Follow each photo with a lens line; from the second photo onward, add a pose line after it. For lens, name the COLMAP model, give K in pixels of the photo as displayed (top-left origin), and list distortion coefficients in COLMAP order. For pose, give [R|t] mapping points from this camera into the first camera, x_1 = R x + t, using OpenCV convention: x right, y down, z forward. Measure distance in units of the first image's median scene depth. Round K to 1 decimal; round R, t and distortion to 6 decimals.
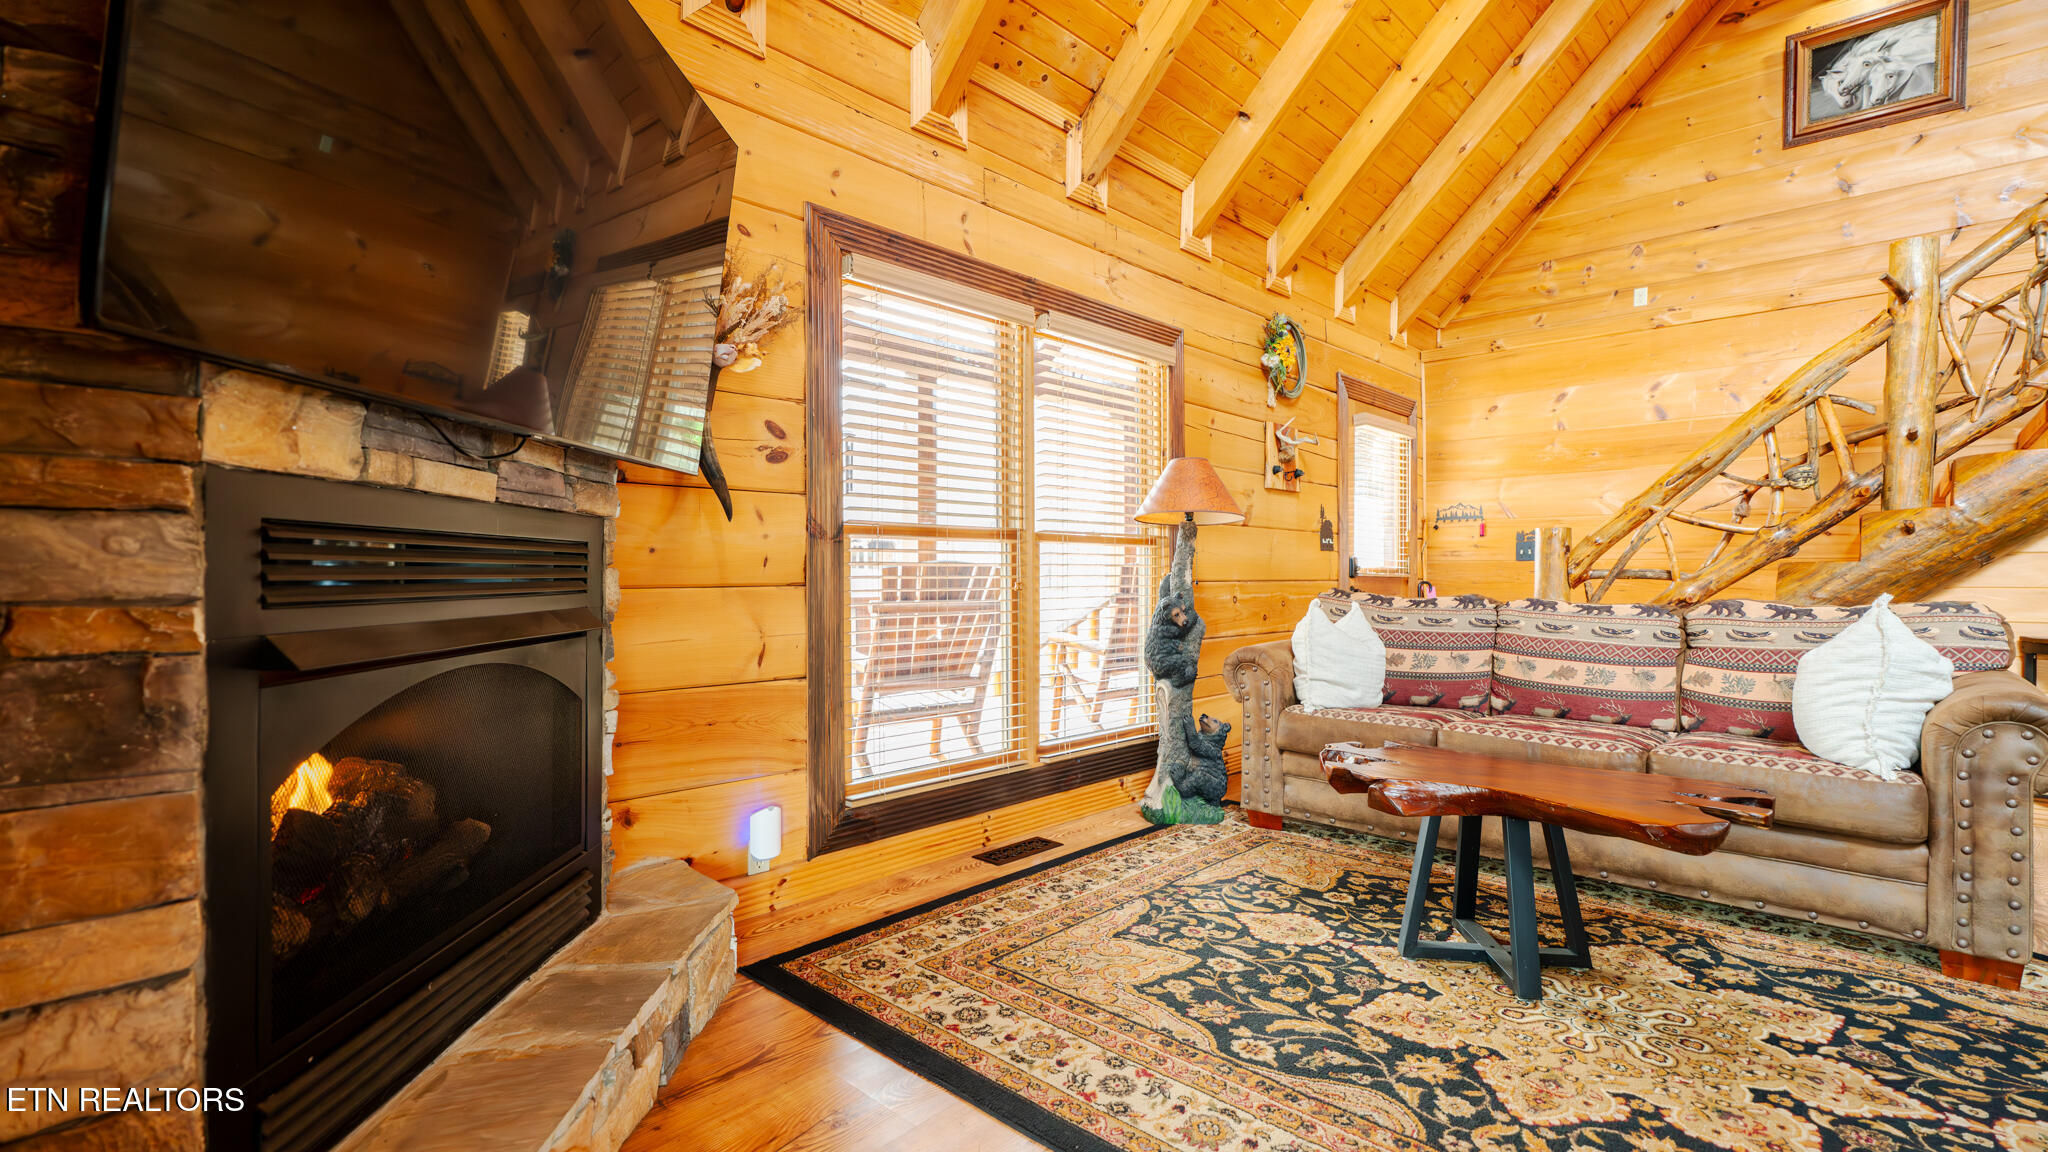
lens RADIAL K [[911.9, 0, 1022.5], [0, 911.9, 578.2], [0, 0, 1]] dist [-0.000203, 0.000039]
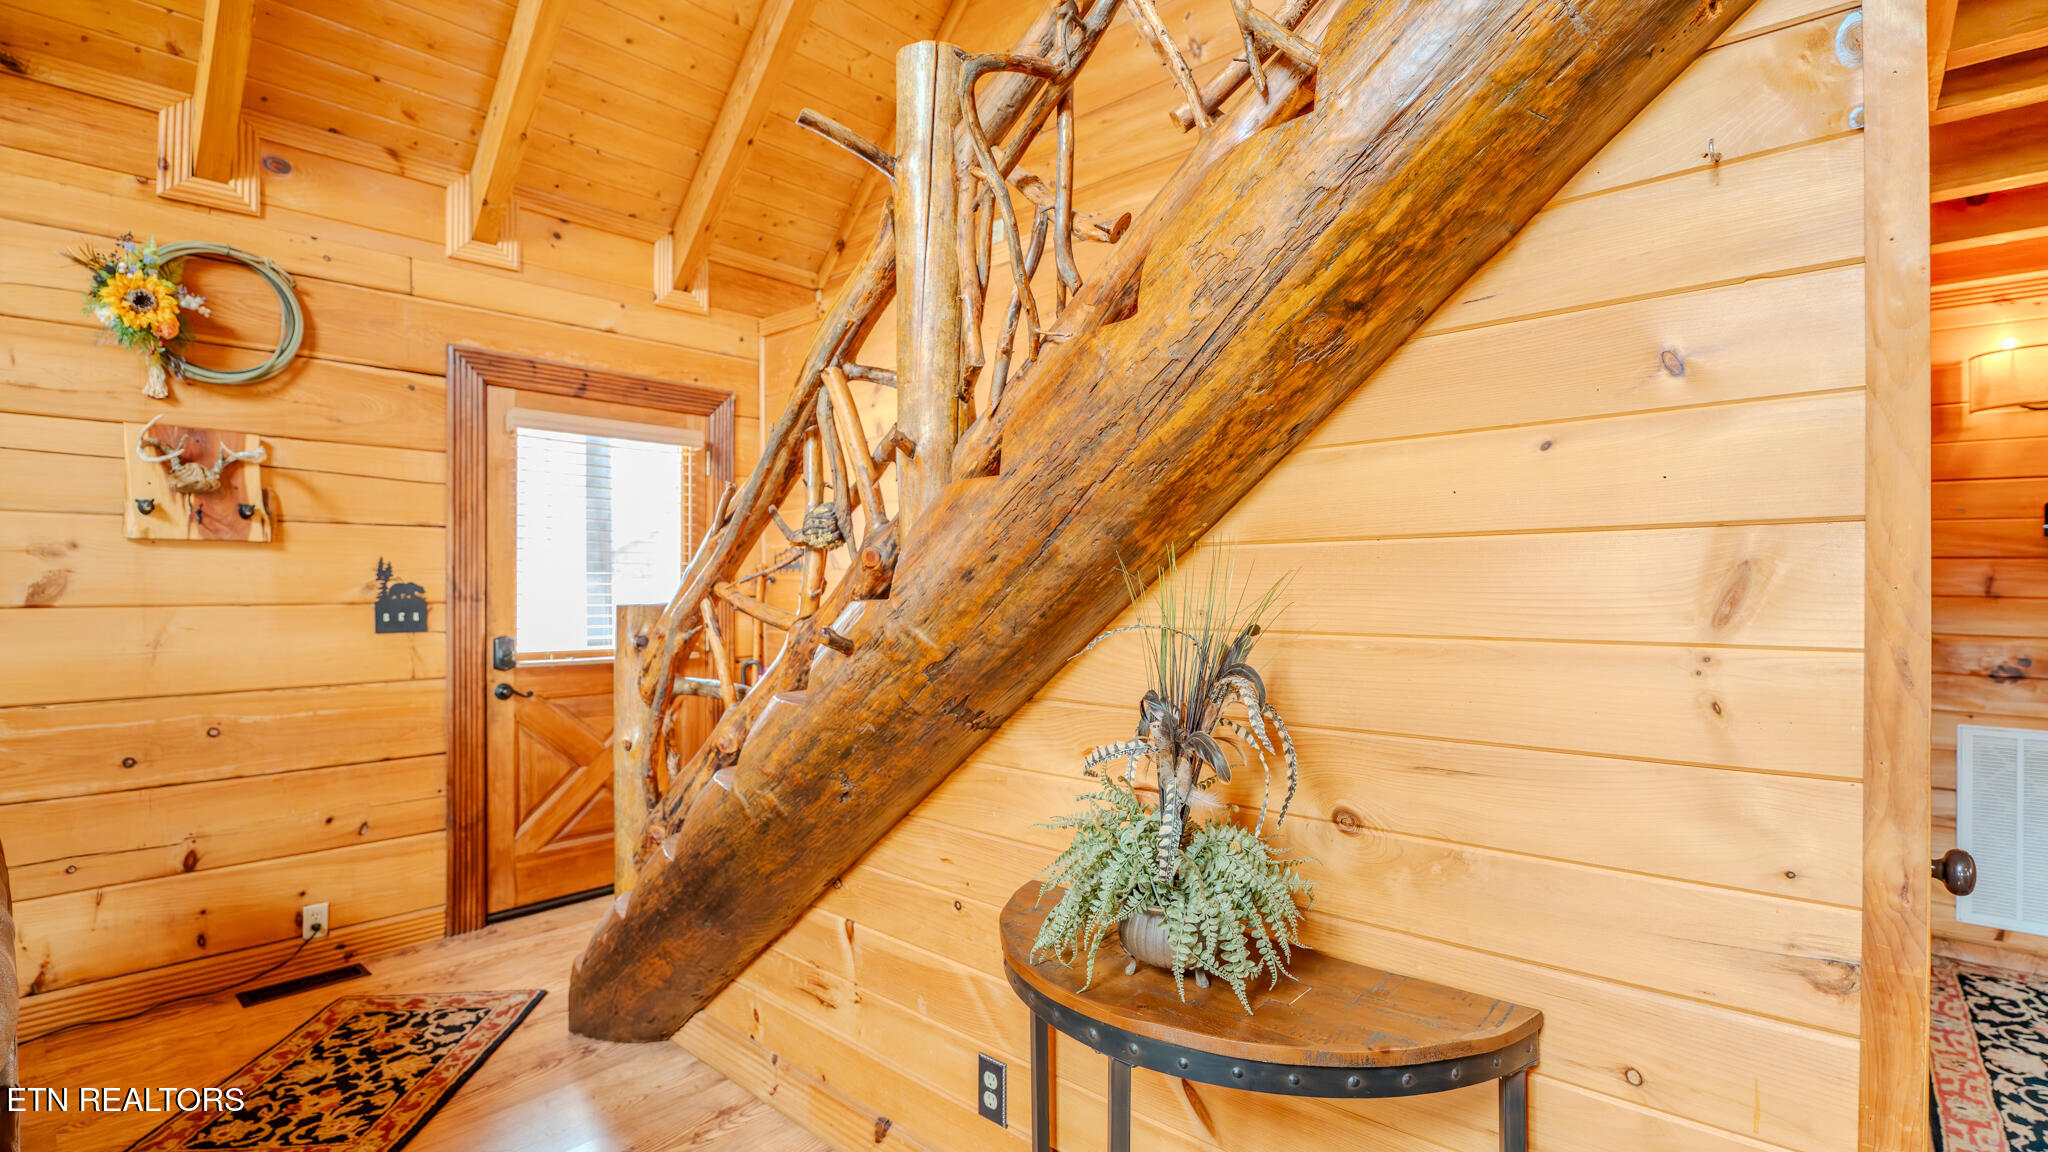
lens RADIAL K [[911.9, 0, 1025.8], [0, 911.9, 578.6], [0, 0, 1]] dist [-0.000203, 0.000039]
pose [[0.999791, -0.006636, 0.019352, 0.808916], [0.006772, 0.999953, -0.006968, -0.064216], [-0.019304, 0.007098, 0.999788, 0.408852]]
